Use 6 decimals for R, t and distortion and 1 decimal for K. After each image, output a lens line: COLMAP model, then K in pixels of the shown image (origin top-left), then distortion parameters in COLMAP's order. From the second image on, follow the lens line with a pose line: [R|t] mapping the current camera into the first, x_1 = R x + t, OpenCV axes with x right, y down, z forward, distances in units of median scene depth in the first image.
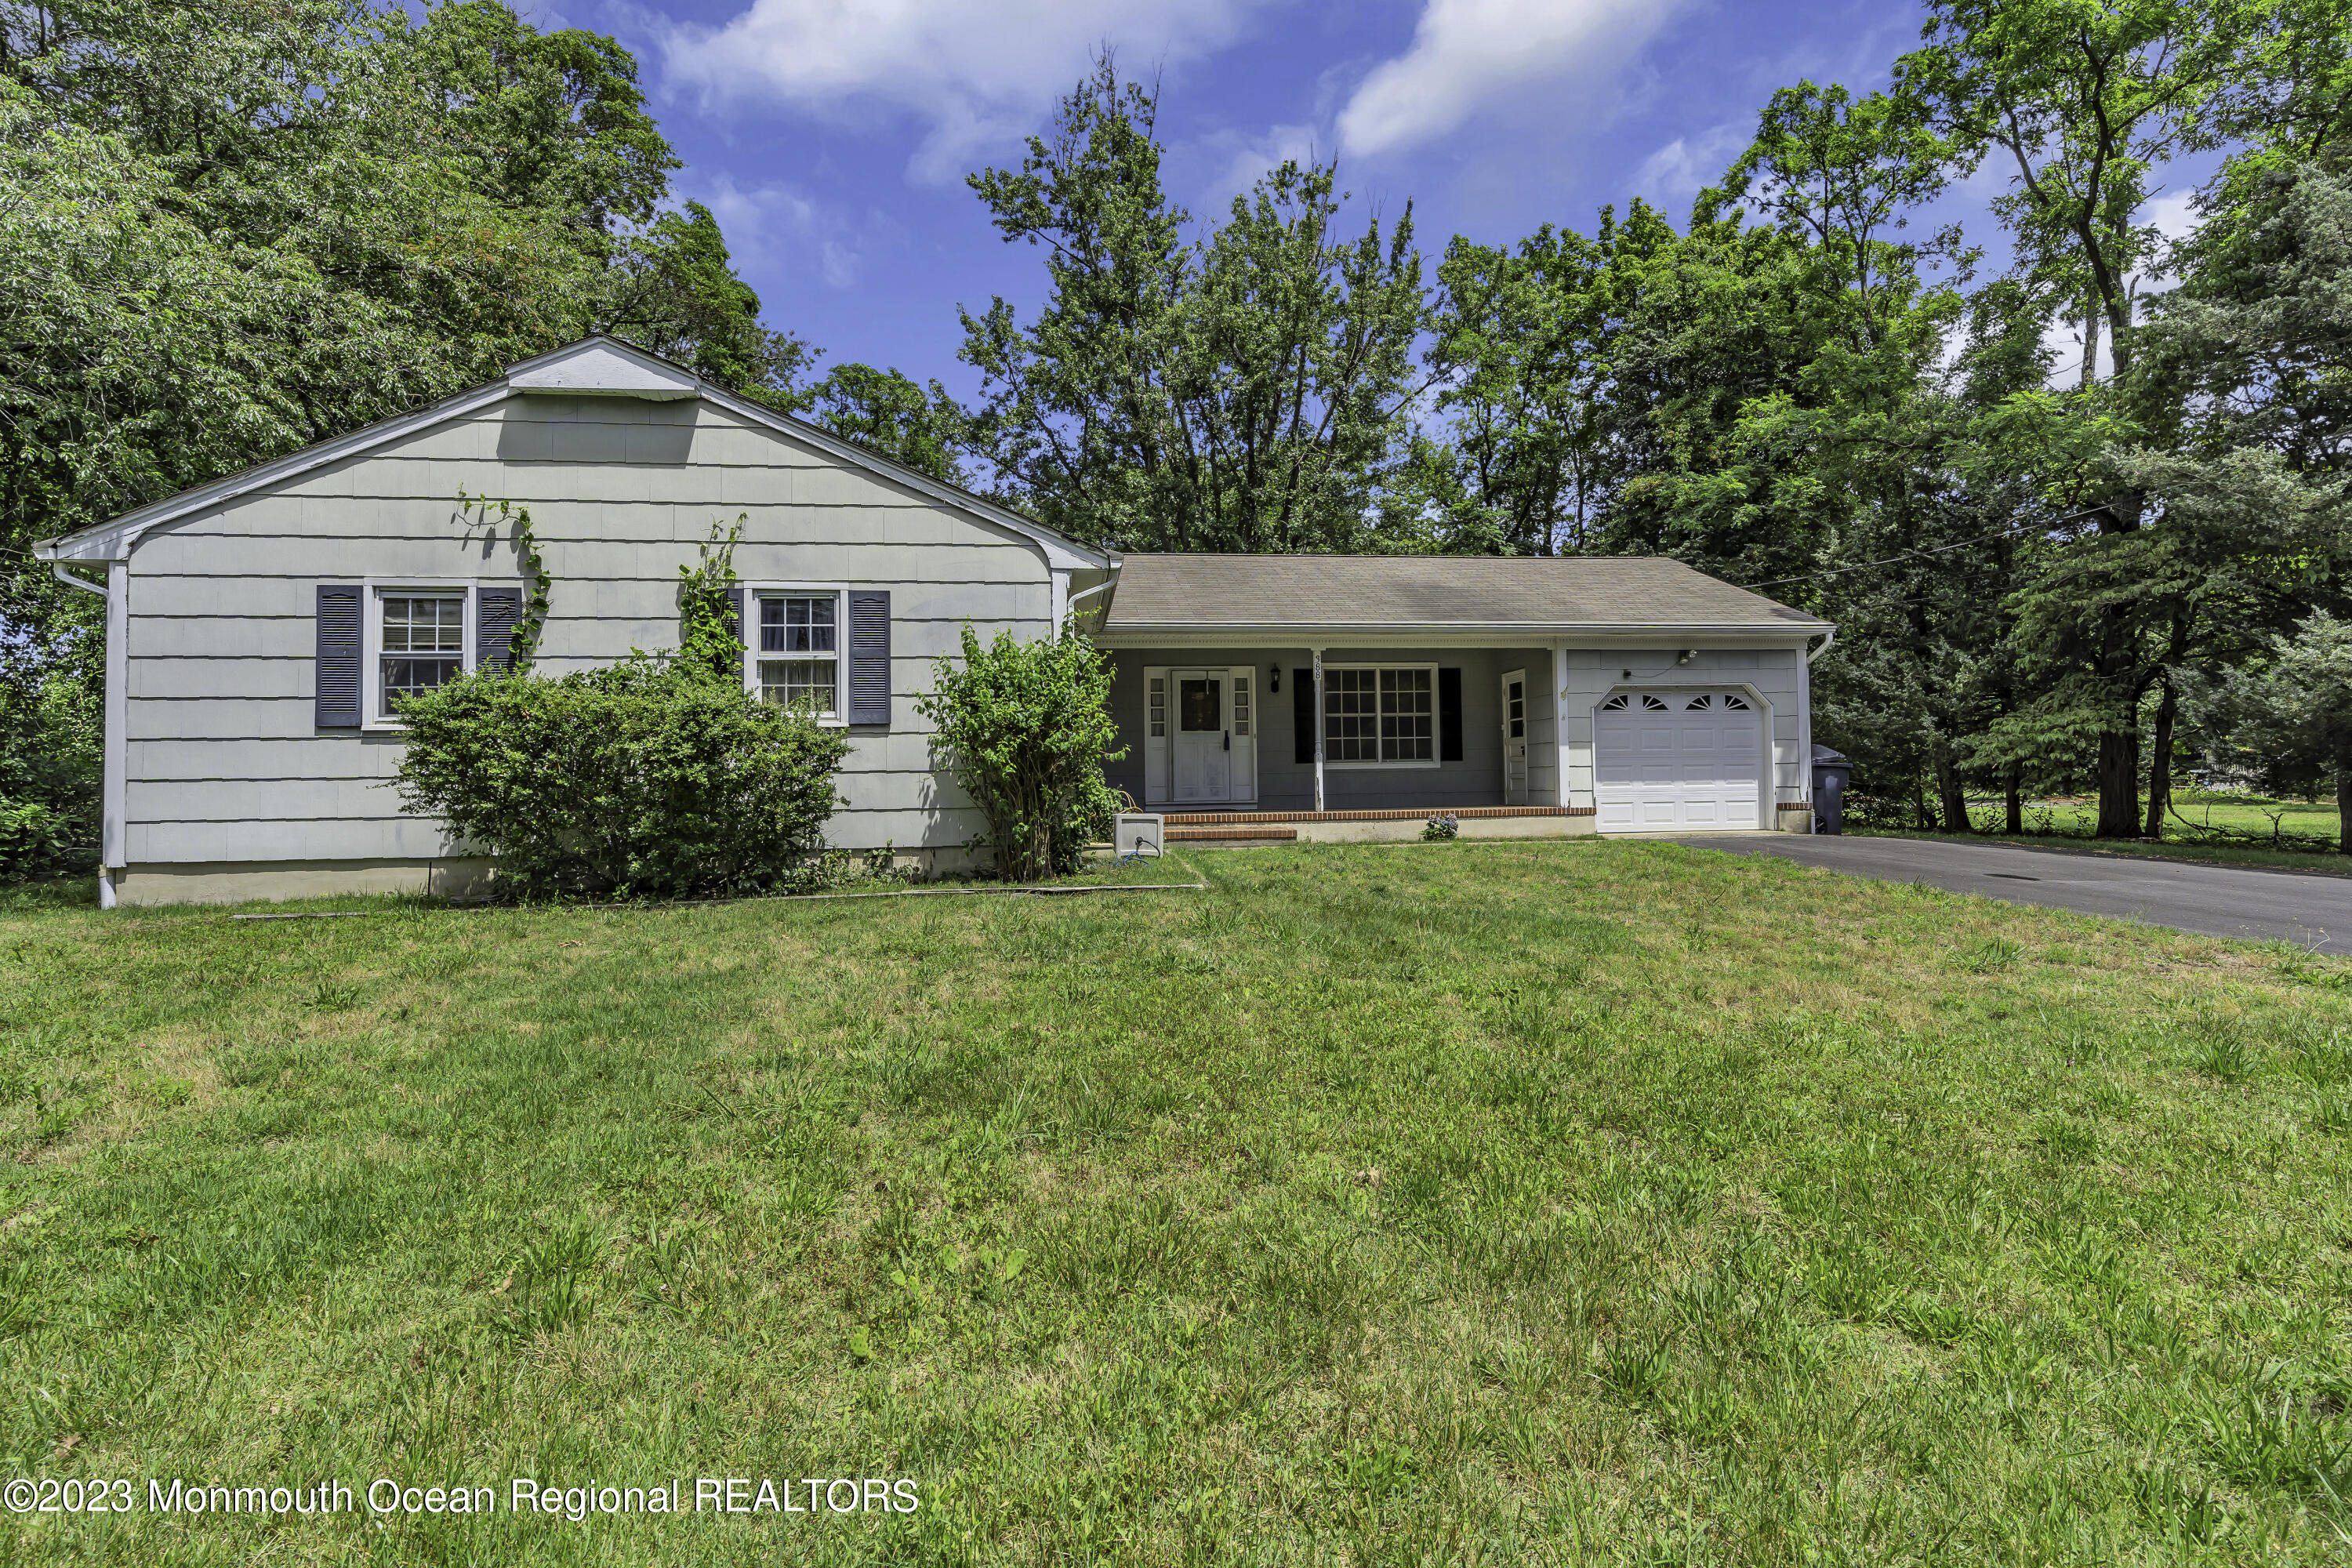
lens RADIAL K [[1077.6, 0, 1337.0], [0, 1077.6, 763.7], [0, 0, 1]] dist [-0.005349, -0.000252]
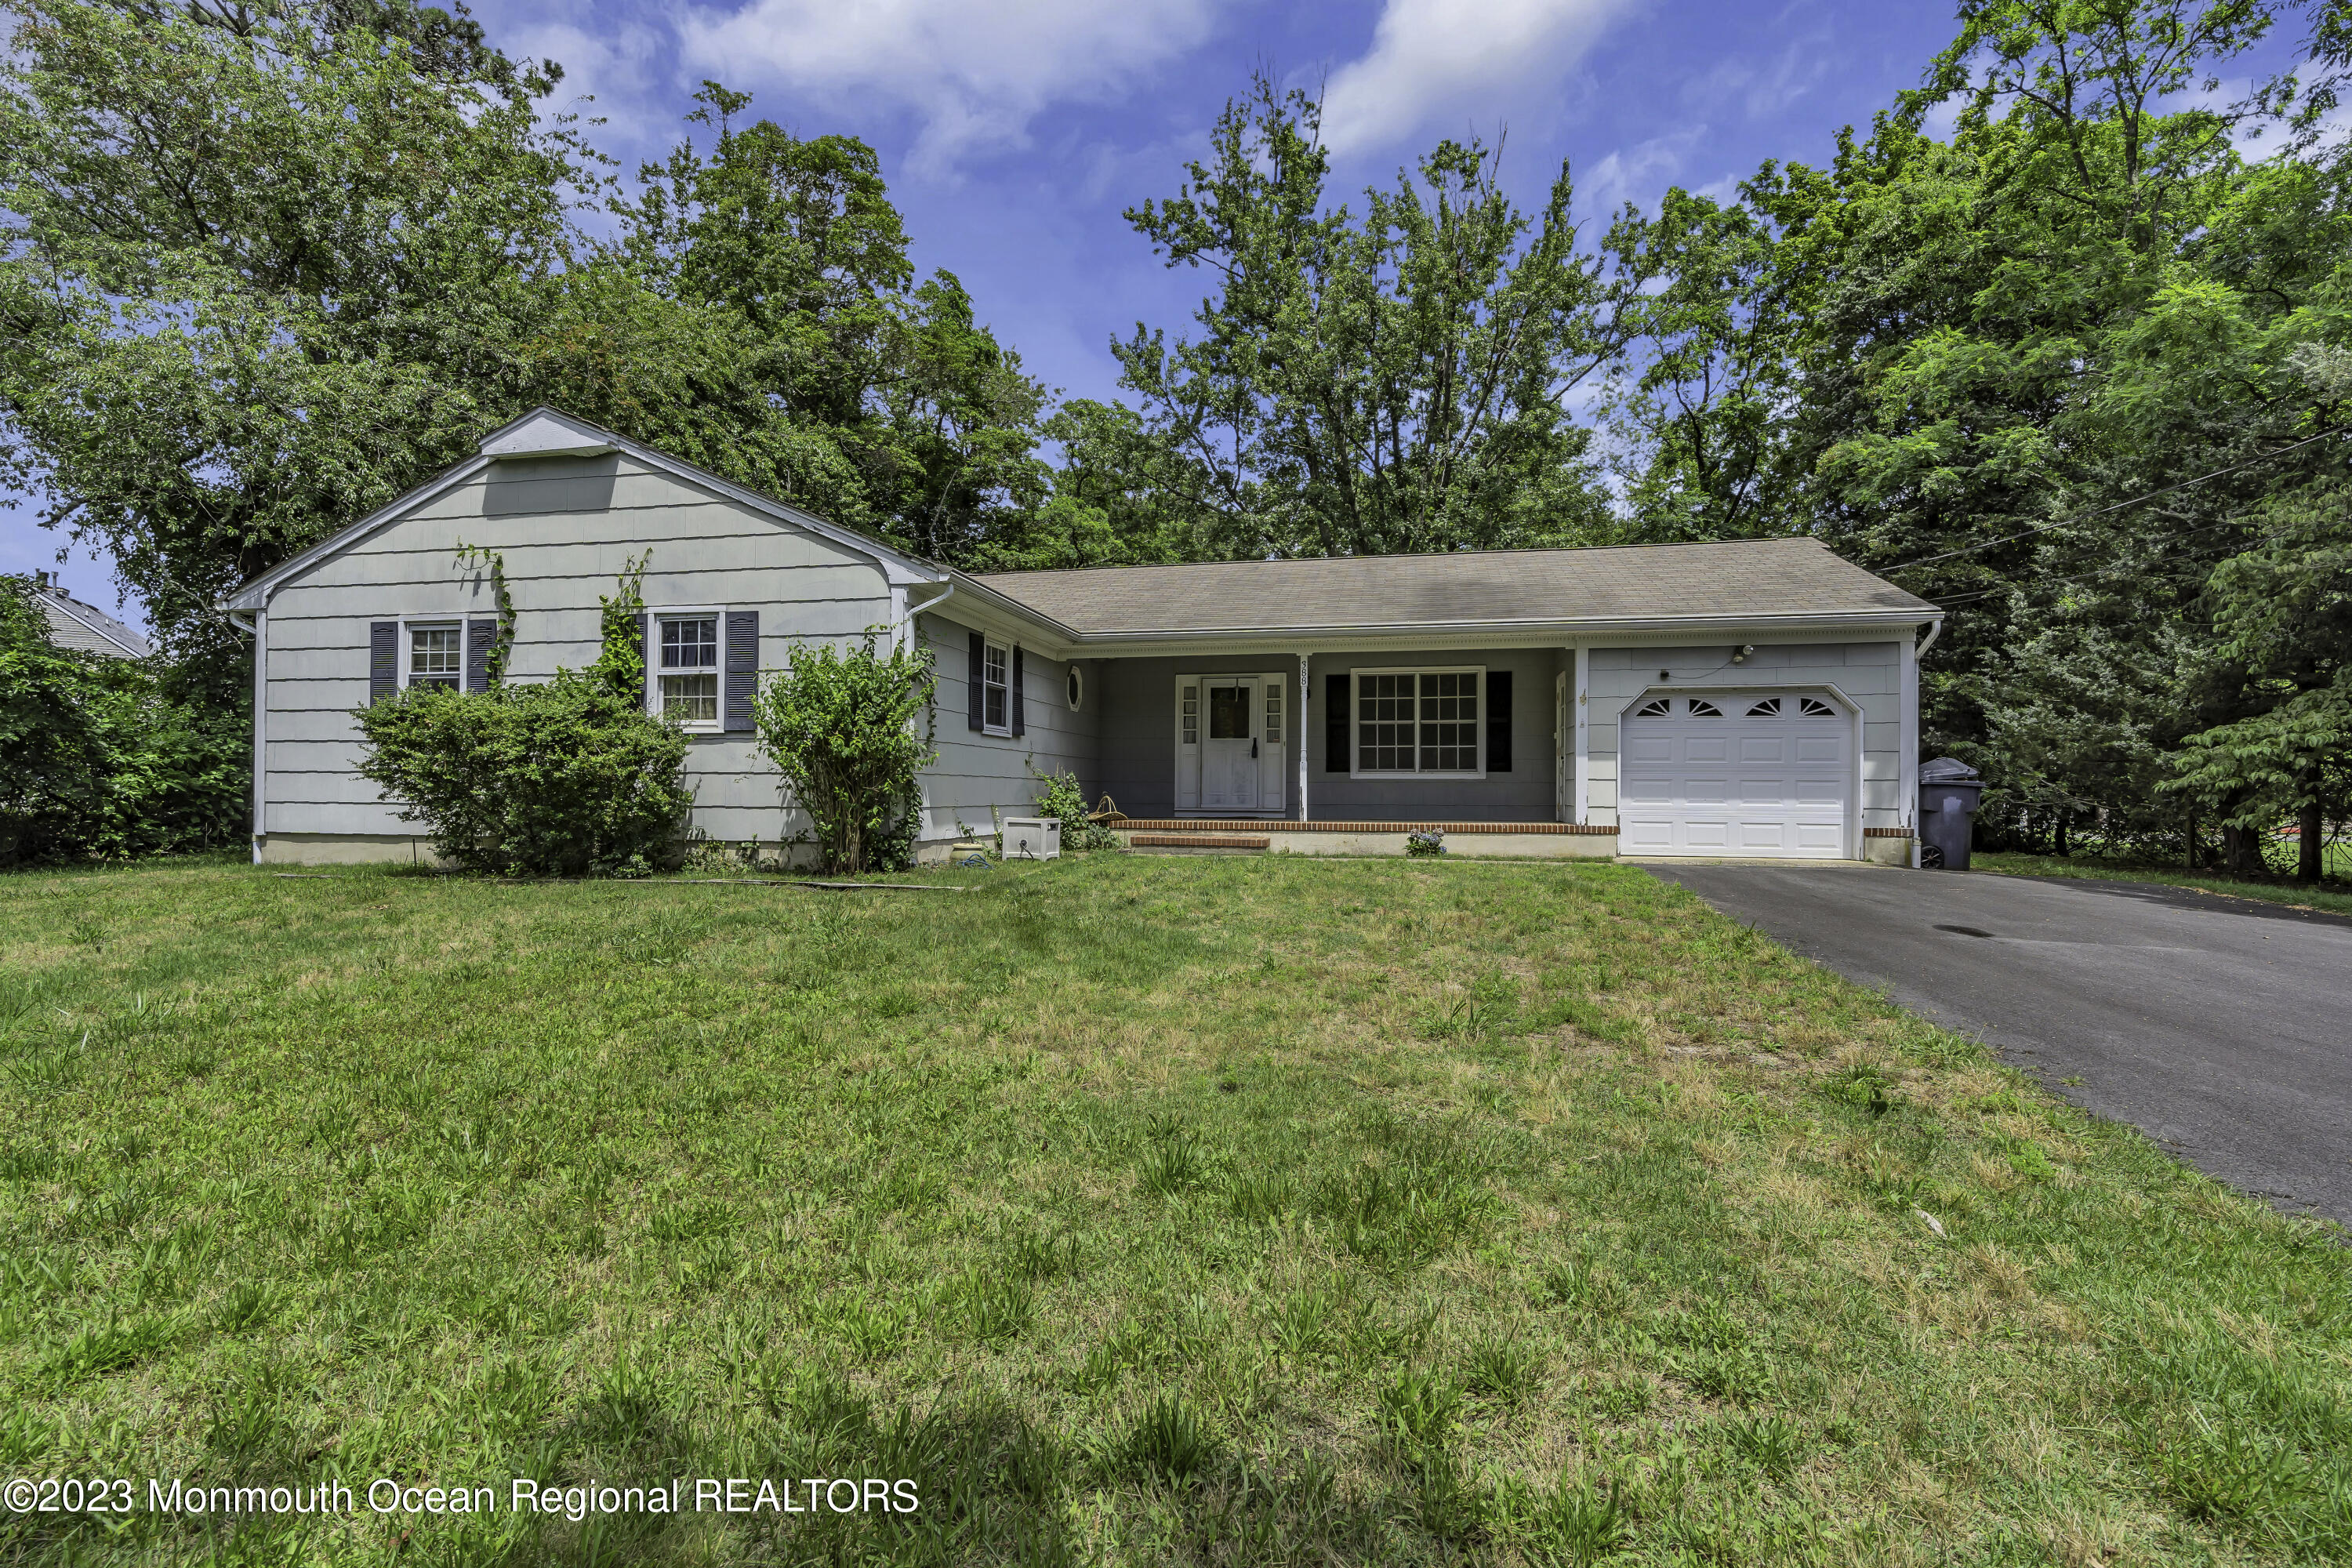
lens RADIAL K [[1077.6, 0, 1226.2], [0, 1077.6, 795.2], [0, 0, 1]] dist [-0.005349, -0.000252]
pose [[0.943402, 0.021506, -0.330955, 0.233654], [-0.014181, 0.999598, 0.024531, -0.002203], [0.331349, -0.018449, 0.943328, 0.059209]]
